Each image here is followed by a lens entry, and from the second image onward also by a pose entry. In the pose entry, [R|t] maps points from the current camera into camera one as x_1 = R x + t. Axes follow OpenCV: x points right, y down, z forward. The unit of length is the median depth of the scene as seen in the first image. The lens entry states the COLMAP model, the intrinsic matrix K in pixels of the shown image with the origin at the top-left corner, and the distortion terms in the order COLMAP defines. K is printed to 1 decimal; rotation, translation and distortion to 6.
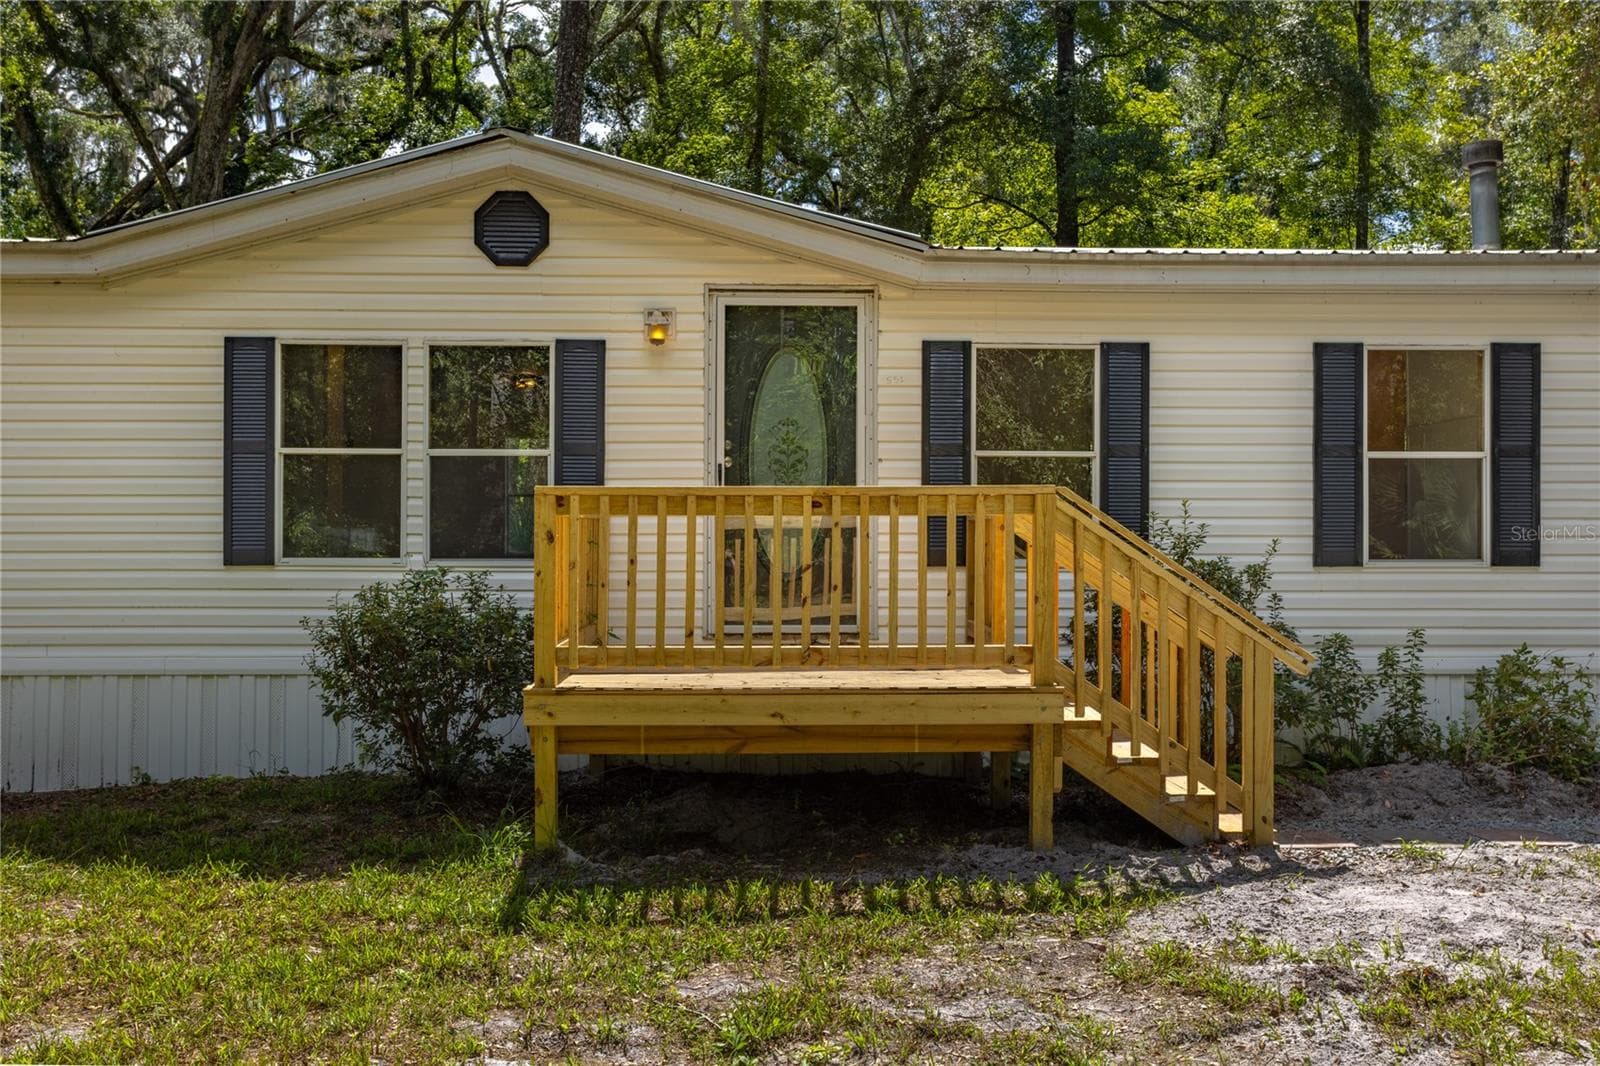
lens RADIAL K [[1309.8, 0, 800.0], [0, 1309.8, 533.0], [0, 0, 1]] dist [-0.005794, 0.003504]
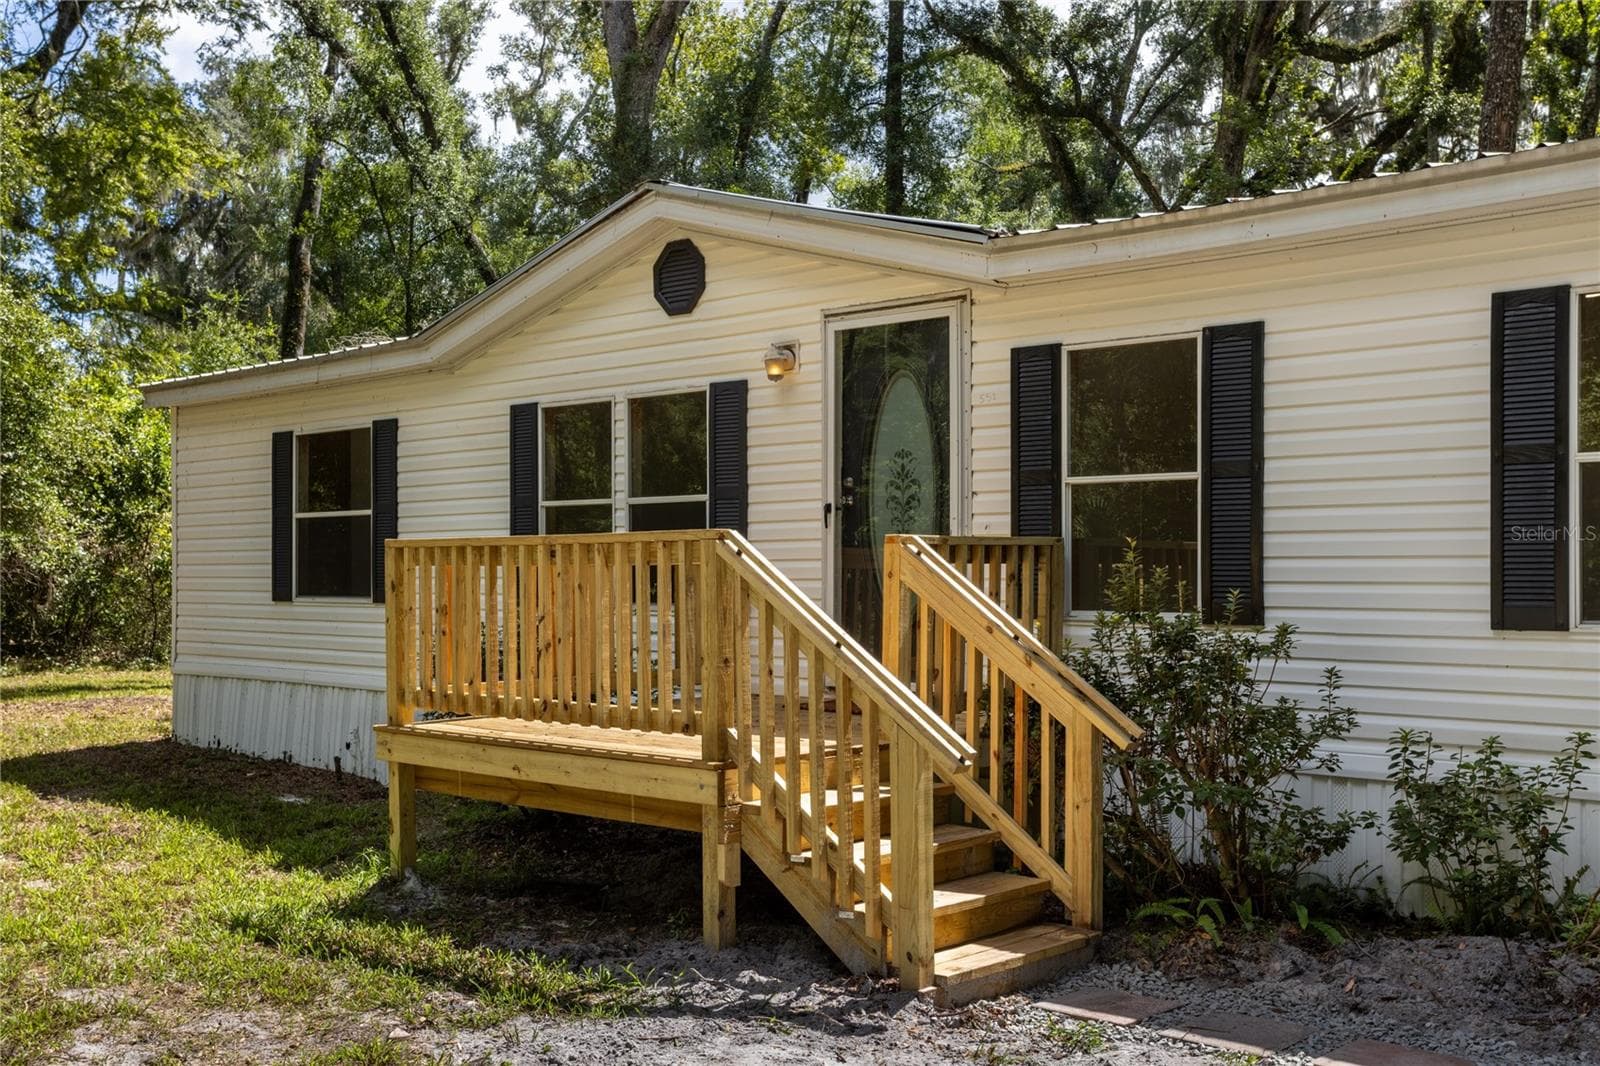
lens RADIAL K [[1730.7, 0, 800.5], [0, 1730.7, 567.4], [0, 0, 1]] dist [0.008416, 0.027185]
pose [[0.698217, -0.004035, -0.715875, 0.793183], [0.002485, 0.999992, -0.003212, -0.004158], [0.715882, 0.000464, 0.698221, 0.133828]]
